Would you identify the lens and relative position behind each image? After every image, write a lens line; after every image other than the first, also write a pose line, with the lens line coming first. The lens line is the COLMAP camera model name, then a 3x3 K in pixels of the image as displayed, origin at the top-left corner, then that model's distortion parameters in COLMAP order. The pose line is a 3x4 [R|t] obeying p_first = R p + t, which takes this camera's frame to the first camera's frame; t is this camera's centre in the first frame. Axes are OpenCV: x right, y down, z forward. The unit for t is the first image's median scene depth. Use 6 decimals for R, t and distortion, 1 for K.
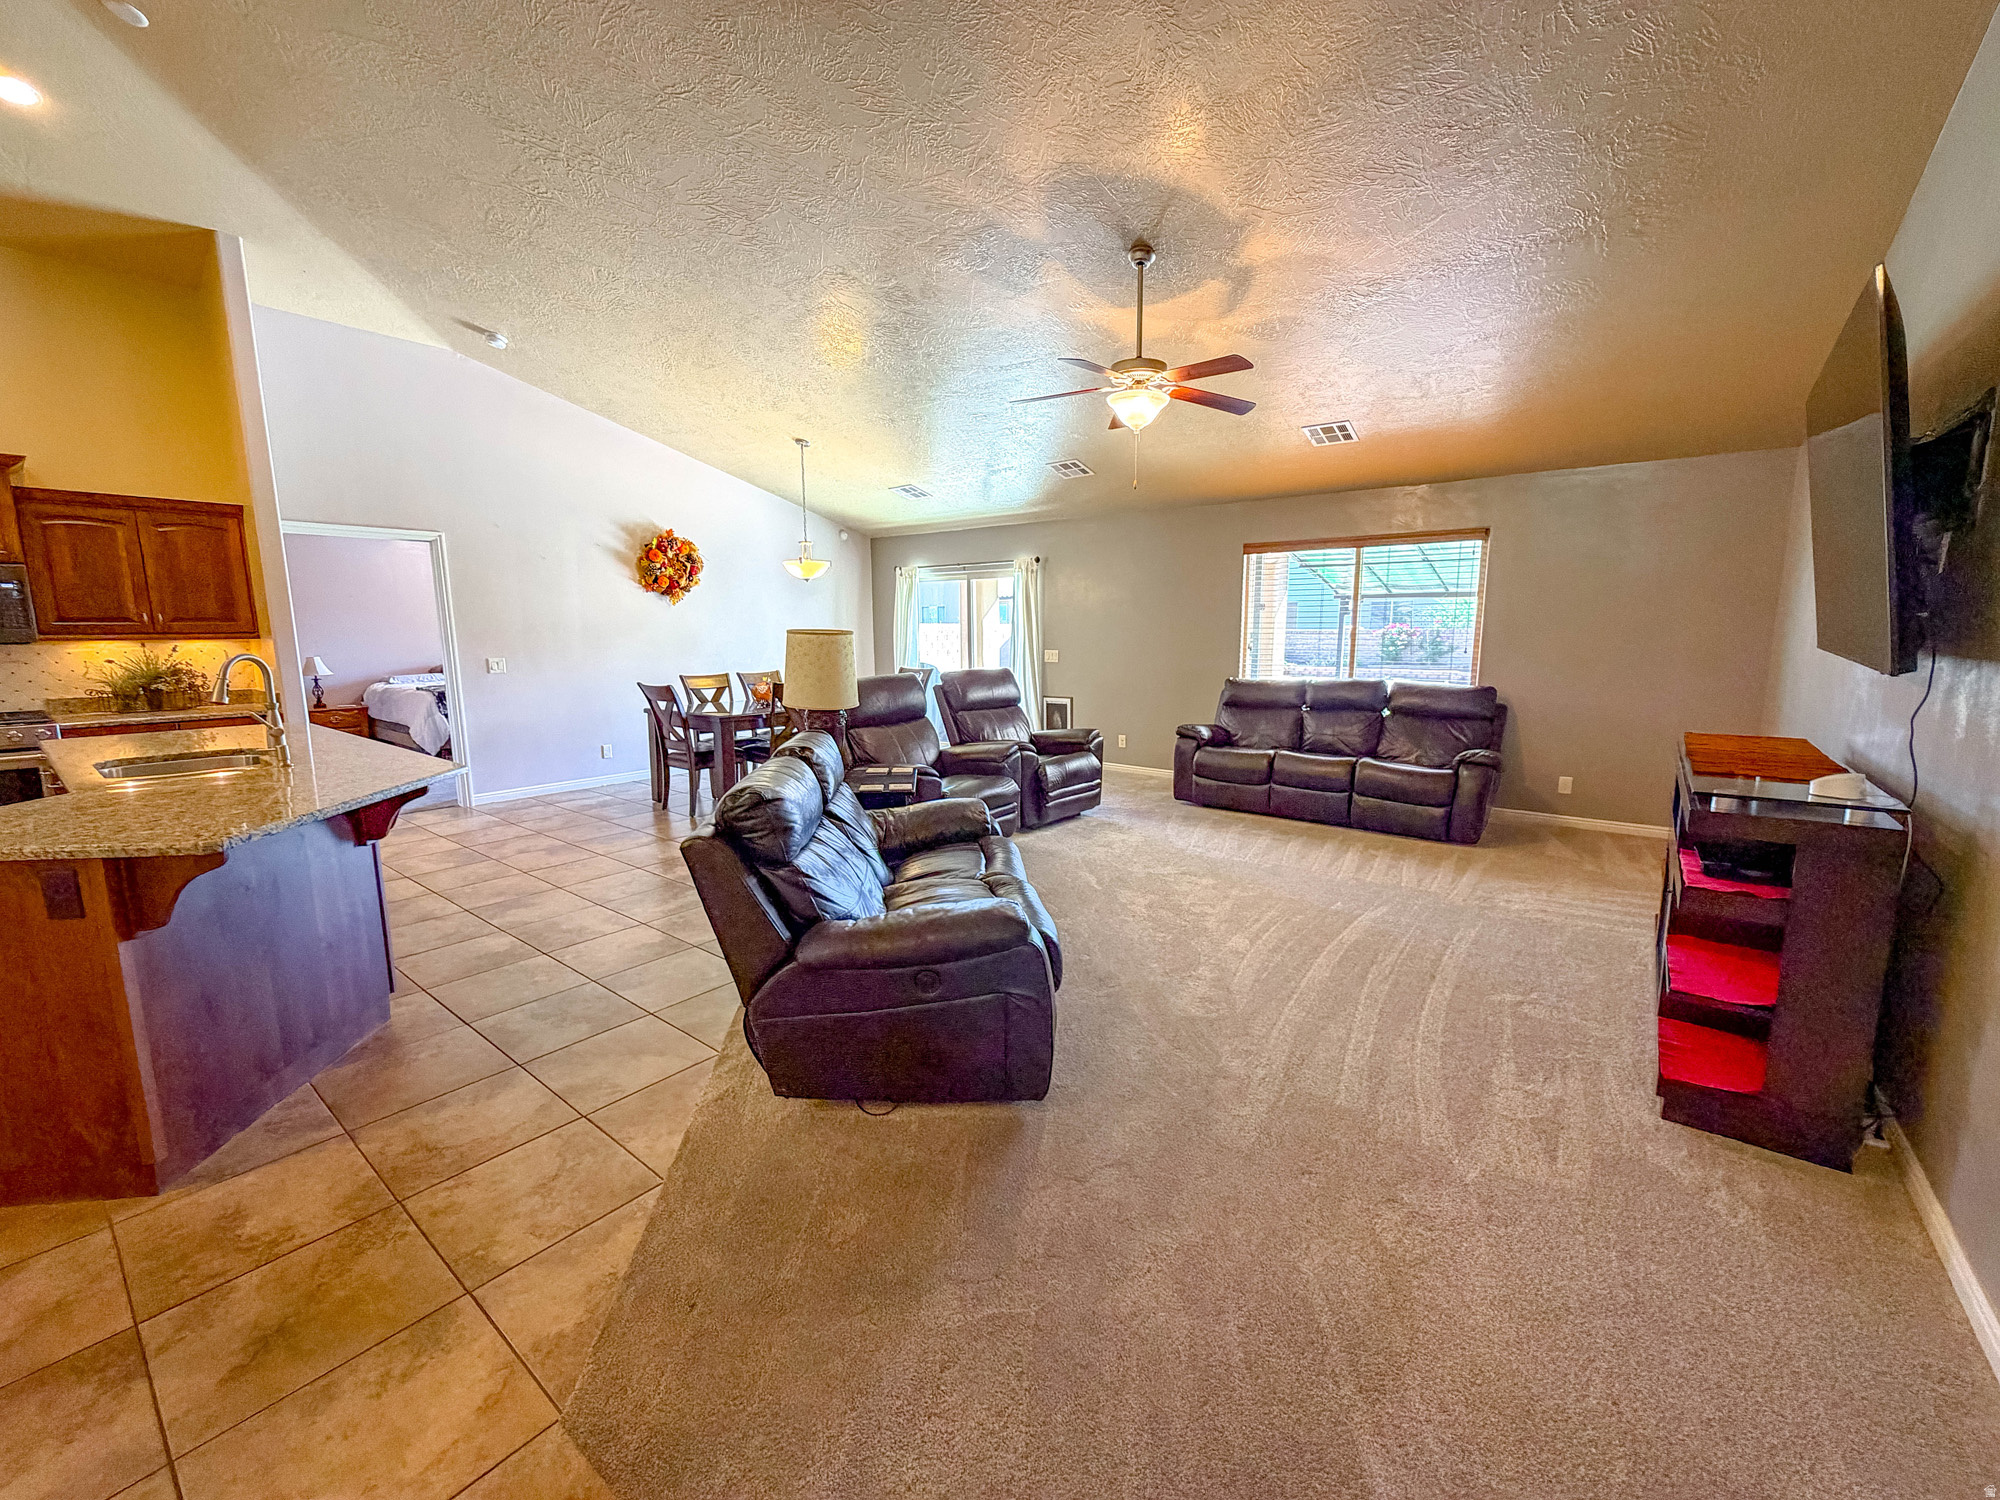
lens RADIAL K [[804.9, 0, 1008.4], [0, 804.9, 747.5], [0, 0, 1]] dist [-0.000688, -0.000252]
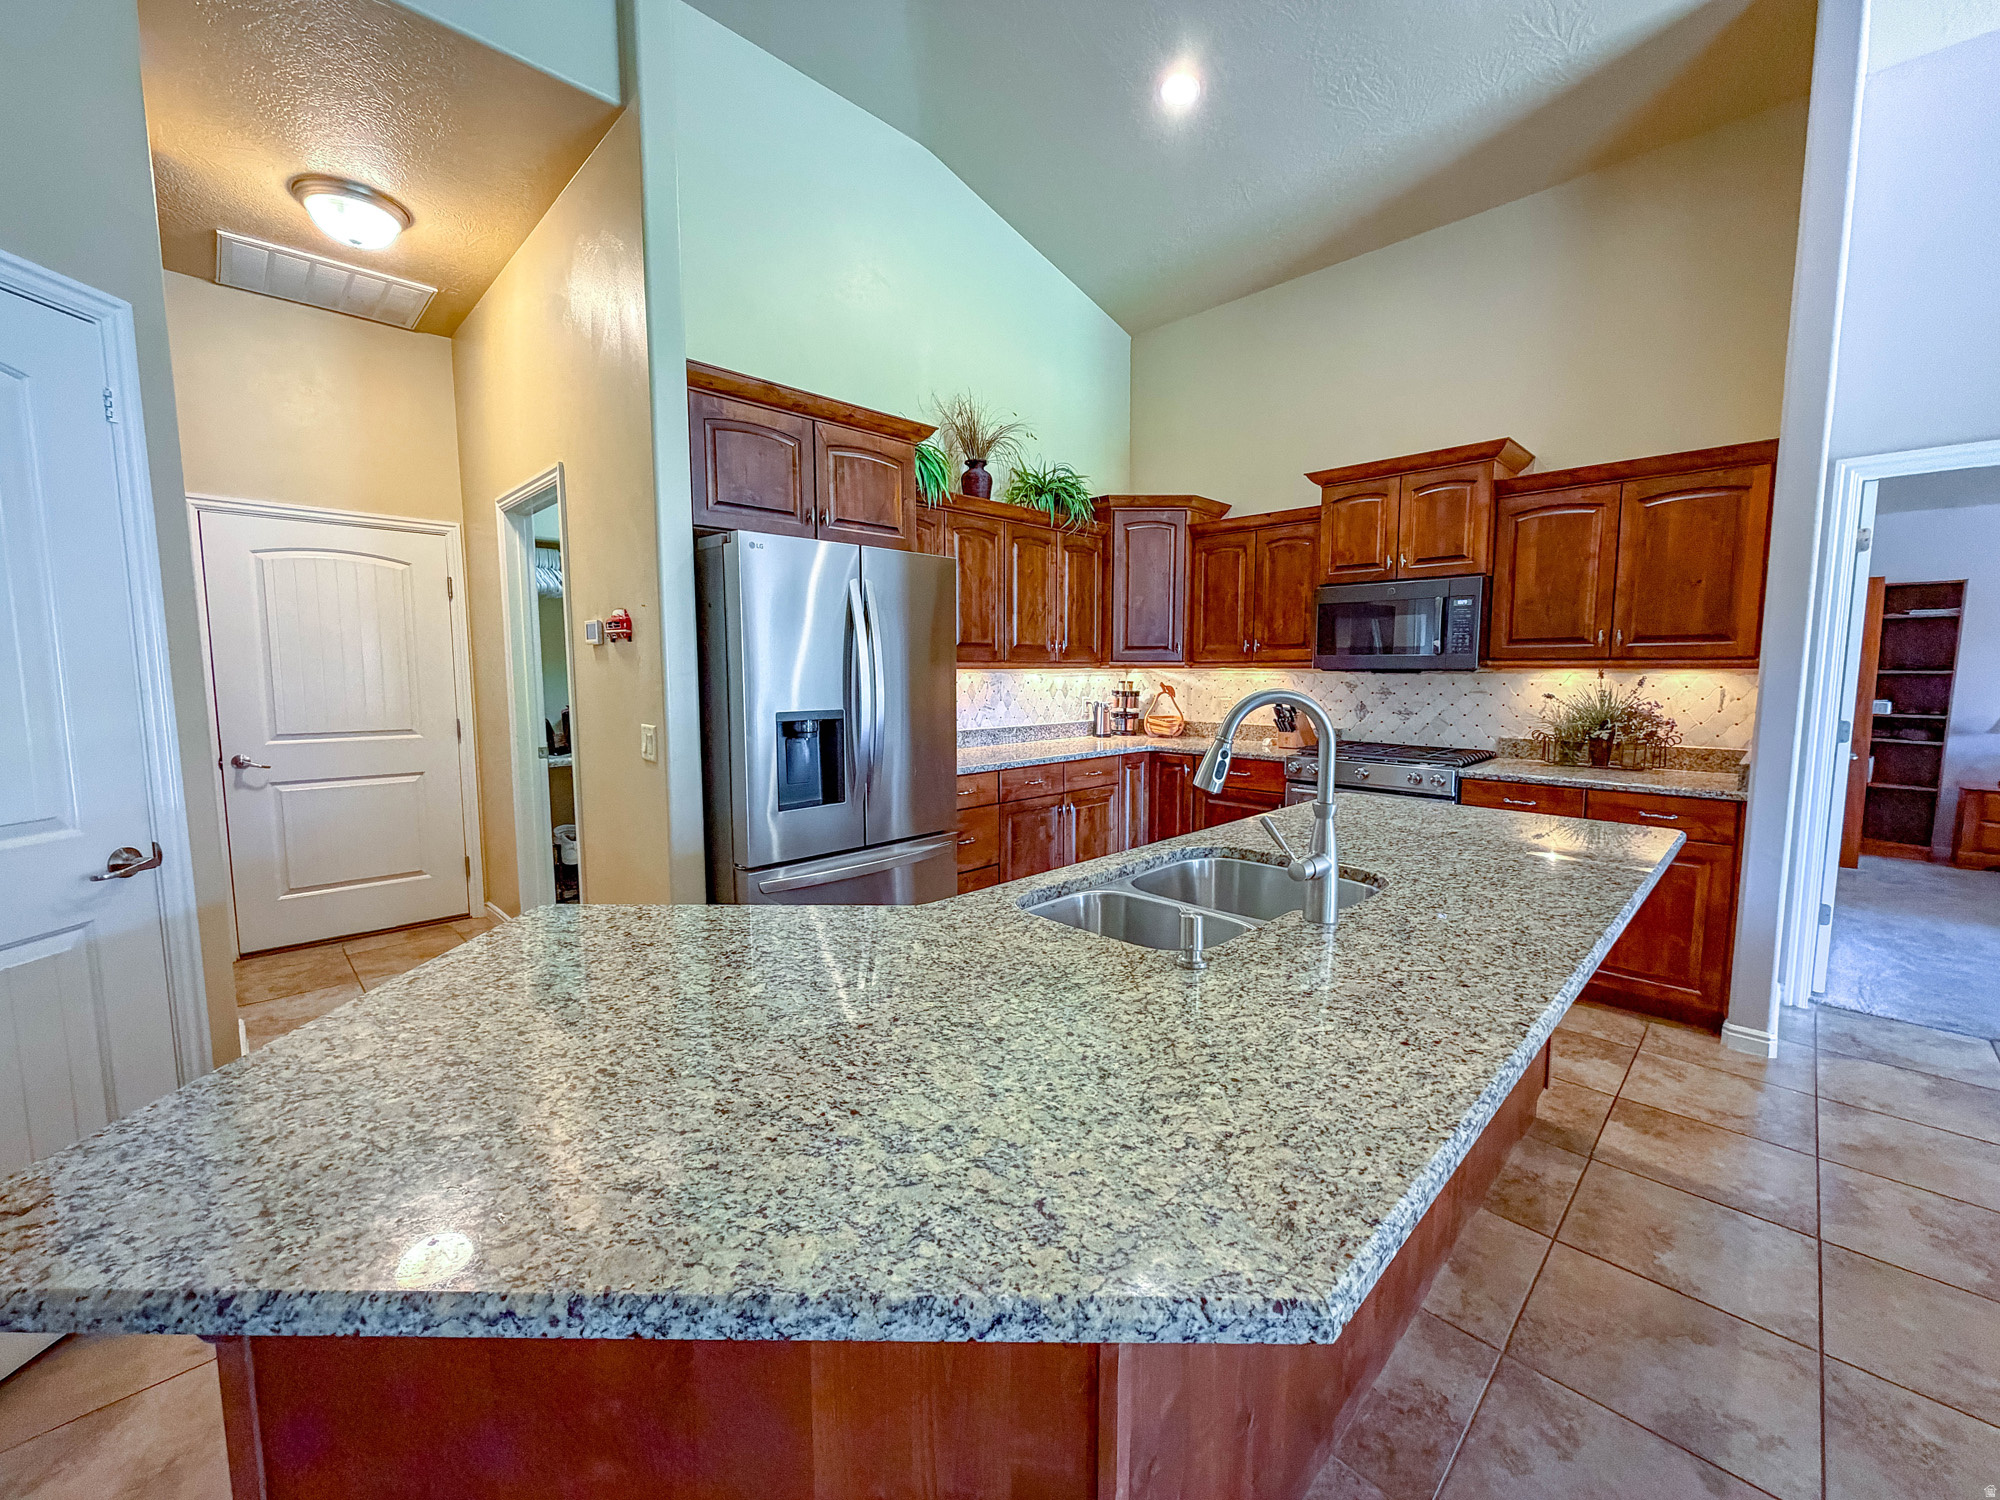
lens RADIAL K [[804.9, 0, 1006.5], [0, 804.9, 750.0], [0, 0, 1]] dist [-0.000688, -0.000252]
pose [[-0.117410, 0.109279, -0.987053, -0.285012], [-0.146057, 0.981218, 0.126007, -0.071865], [0.982284, 0.158960, -0.099244, 0.536382]]
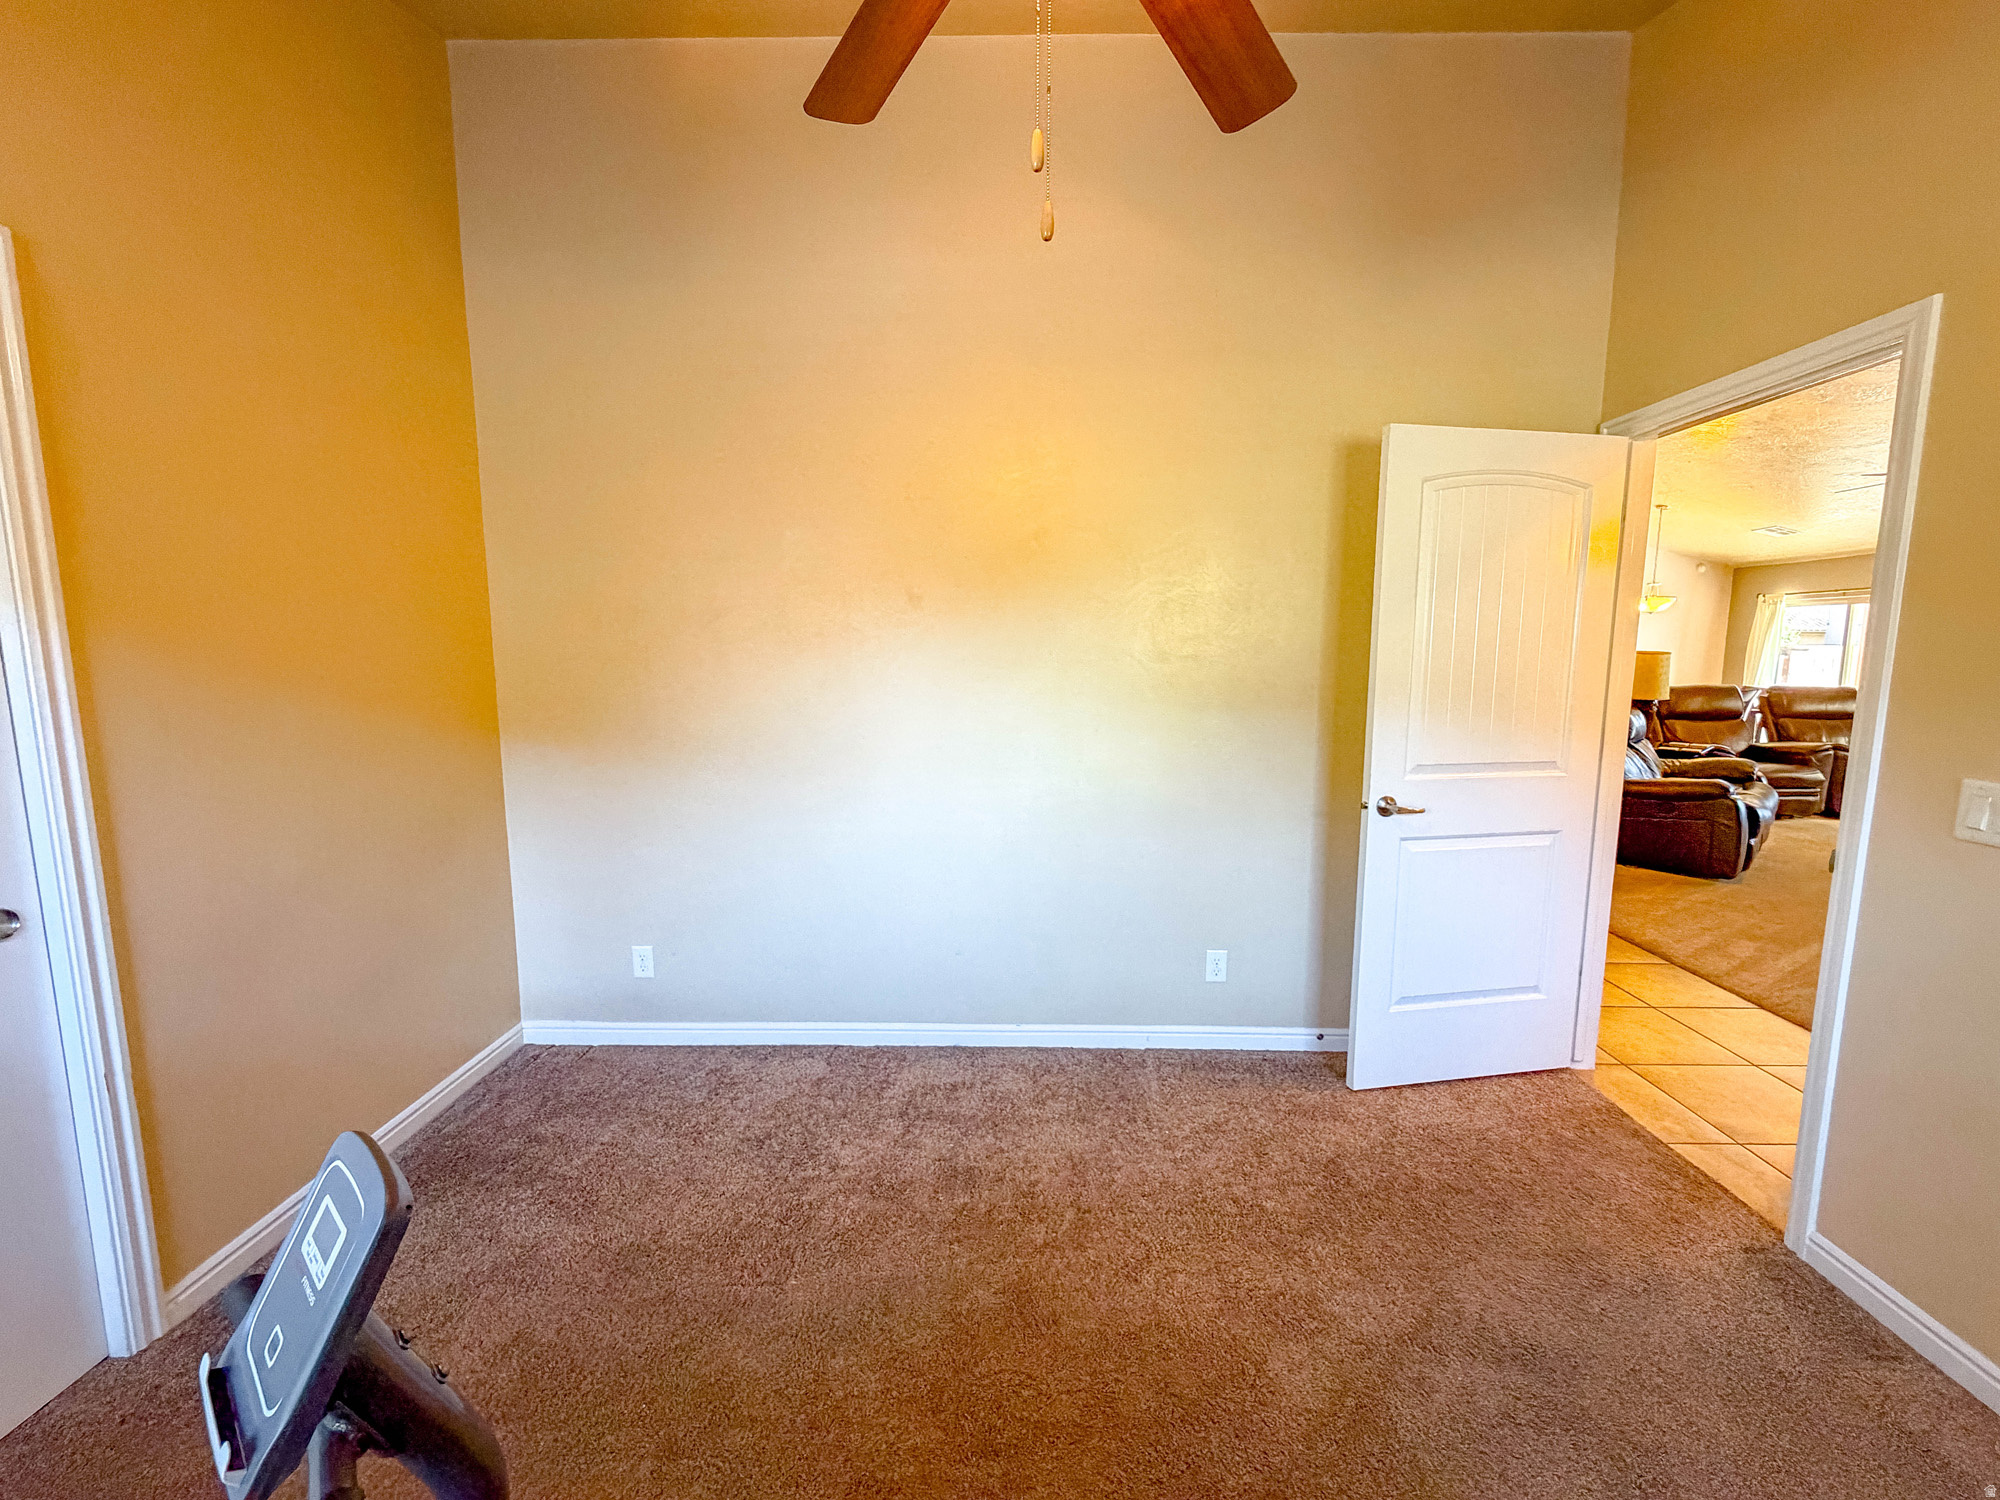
lens RADIAL K [[804.9, 0, 998.7], [0, 804.9, 748.3], [0, 0, 1]] dist [-0.000688, -0.000252]
pose [[0.594495, 0.108387, -0.796761, 0.257682], [-0.121917, 0.991568, 0.043921, 0.113768], [0.794803, 0.071028, 0.602697, -0.862775]]
